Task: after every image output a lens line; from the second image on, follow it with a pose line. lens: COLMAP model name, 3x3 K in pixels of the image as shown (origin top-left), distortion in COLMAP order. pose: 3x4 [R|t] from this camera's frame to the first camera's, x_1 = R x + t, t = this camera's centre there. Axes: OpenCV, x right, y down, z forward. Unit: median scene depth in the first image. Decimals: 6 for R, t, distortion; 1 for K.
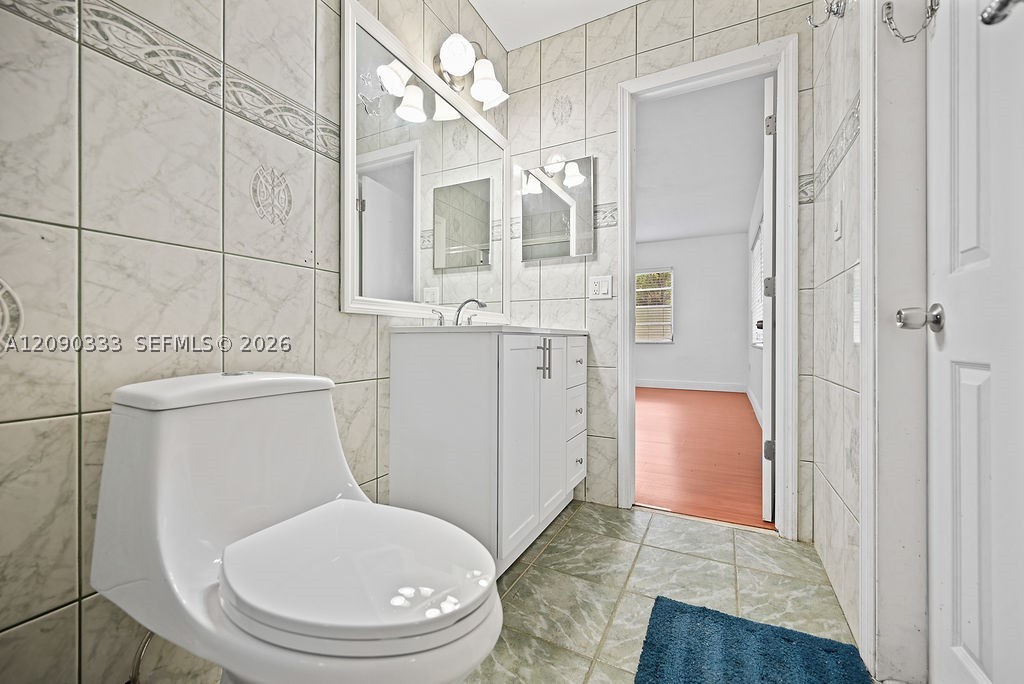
lens RADIAL K [[406.1, 0, 513.1], [0, 406.1, 338.2], [0, 0, 1]] dist [0.000269, -0.000105]
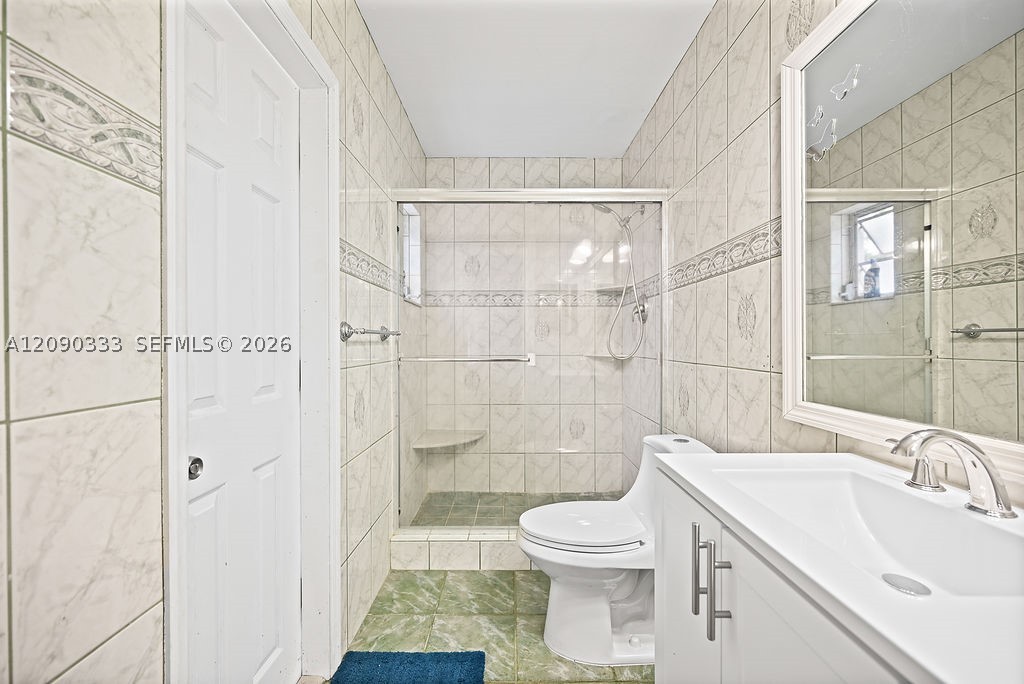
lens RADIAL K [[406.1, 0, 513.3], [0, 406.1, 343.8], [0, 0, 1]] dist [0.000269, -0.000105]
pose [[-0.886108, 0.002884, -0.463470, 0.623346], [0.001250, 0.999992, 0.003832, -0.271239], [0.463477, 0.002816, -0.886105, 1.763155]]
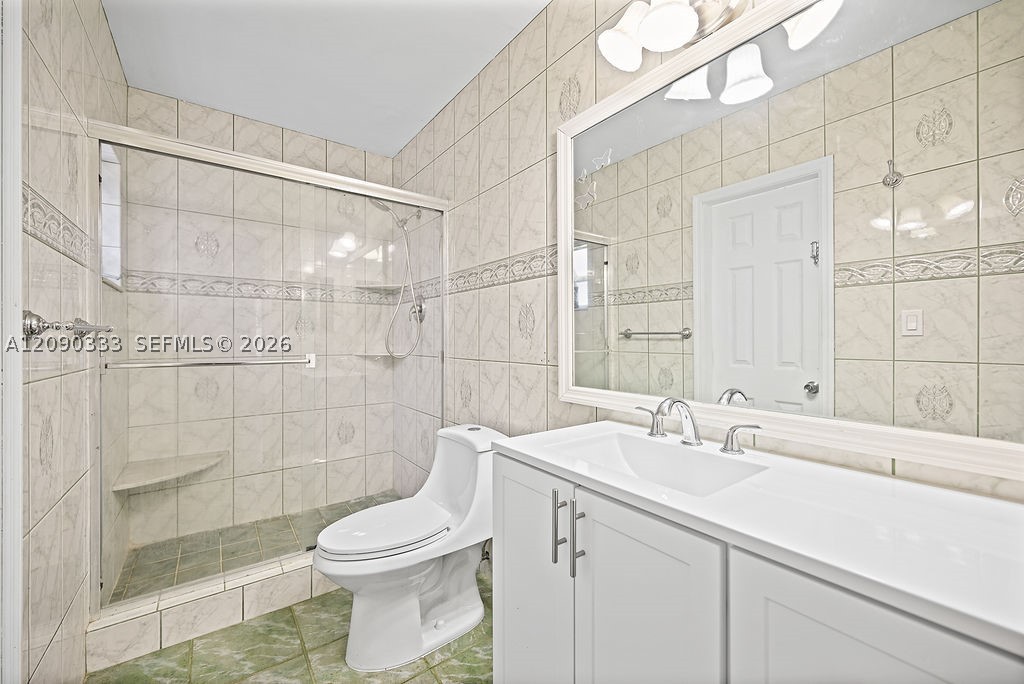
lens RADIAL K [[406.1, 0, 508.7], [0, 406.1, 338.8], [0, 0, 1]] dist [0.000269, -0.000105]
pose [[-0.441539, -0.001562, -0.897241, 0.817184], [0.000199, 0.999998, -0.001839, -0.278473], [0.897242, -0.000990, -0.441538, 1.607962]]
